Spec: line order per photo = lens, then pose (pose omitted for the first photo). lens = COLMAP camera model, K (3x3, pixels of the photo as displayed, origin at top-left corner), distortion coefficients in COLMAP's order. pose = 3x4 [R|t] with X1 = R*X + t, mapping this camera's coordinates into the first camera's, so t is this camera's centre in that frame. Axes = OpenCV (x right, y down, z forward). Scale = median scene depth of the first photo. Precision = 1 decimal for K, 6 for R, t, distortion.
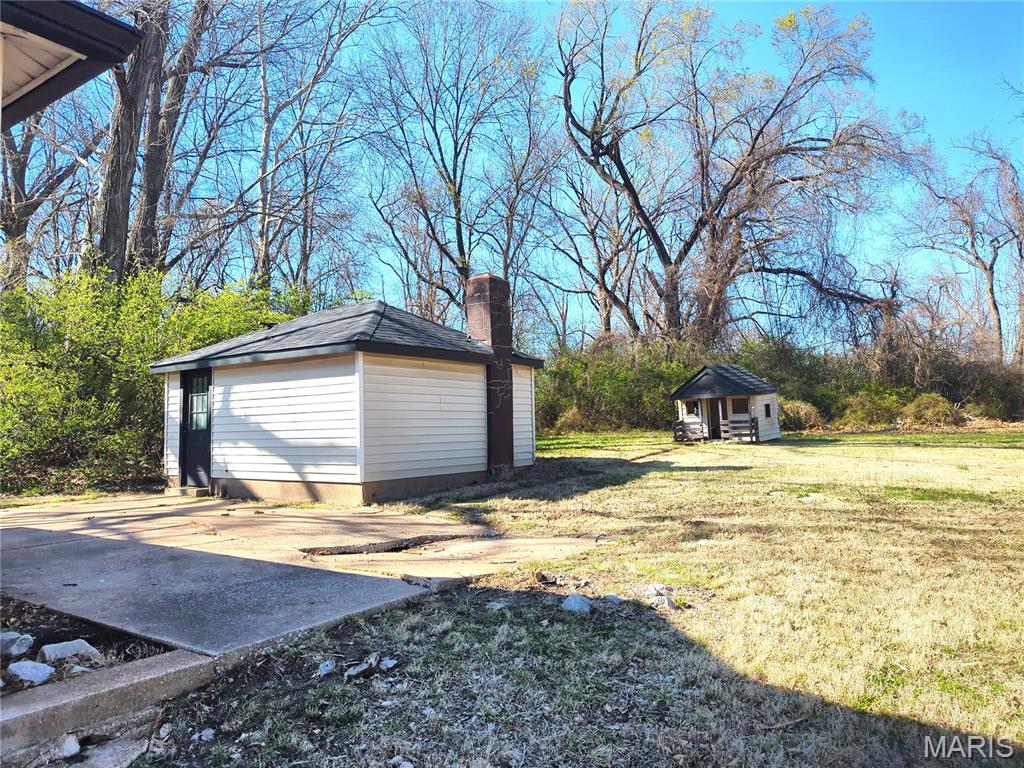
lens RADIAL K [[726.2, 0, 511.6], [0, 726.2, 379.5], [0, 0, 1]] dist [0.047450, -0.015515]
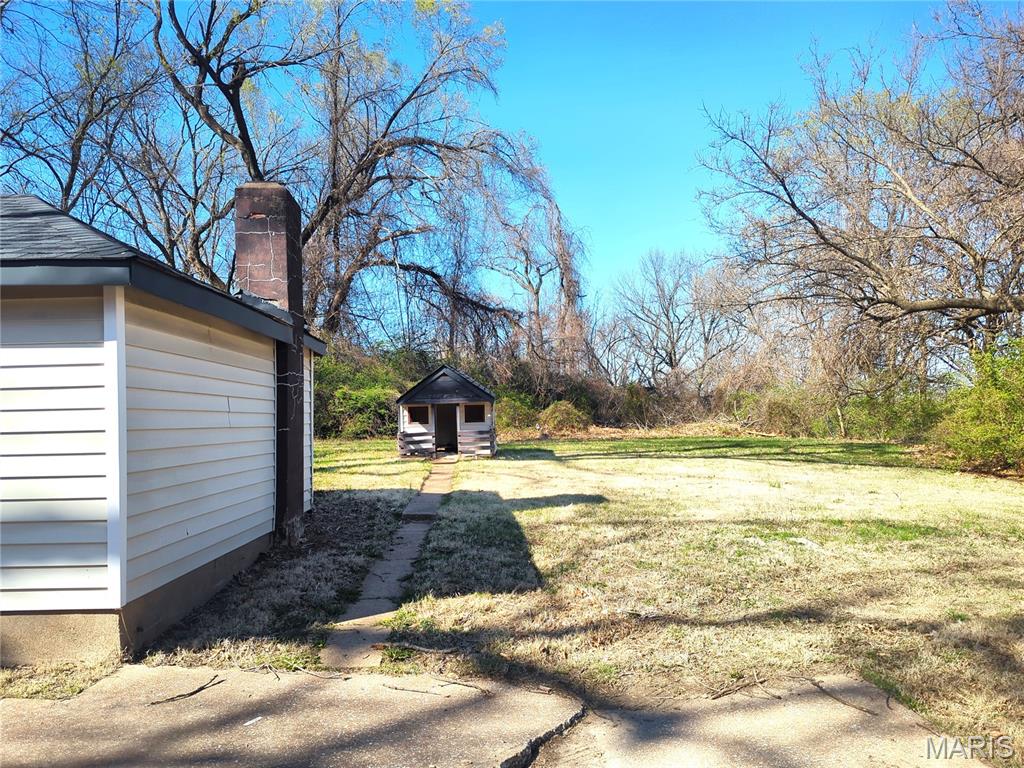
lens RADIAL K [[726.2, 0, 513.0], [0, 726.2, 387.2], [0, 0, 1]] dist [0.047450, -0.015515]
pose [[0.798326, 0.029570, 0.601500, -0.160042], [-0.035379, 0.999372, -0.002174, 0.005847], [-0.601186, -0.019545, 0.798870, 0.302846]]
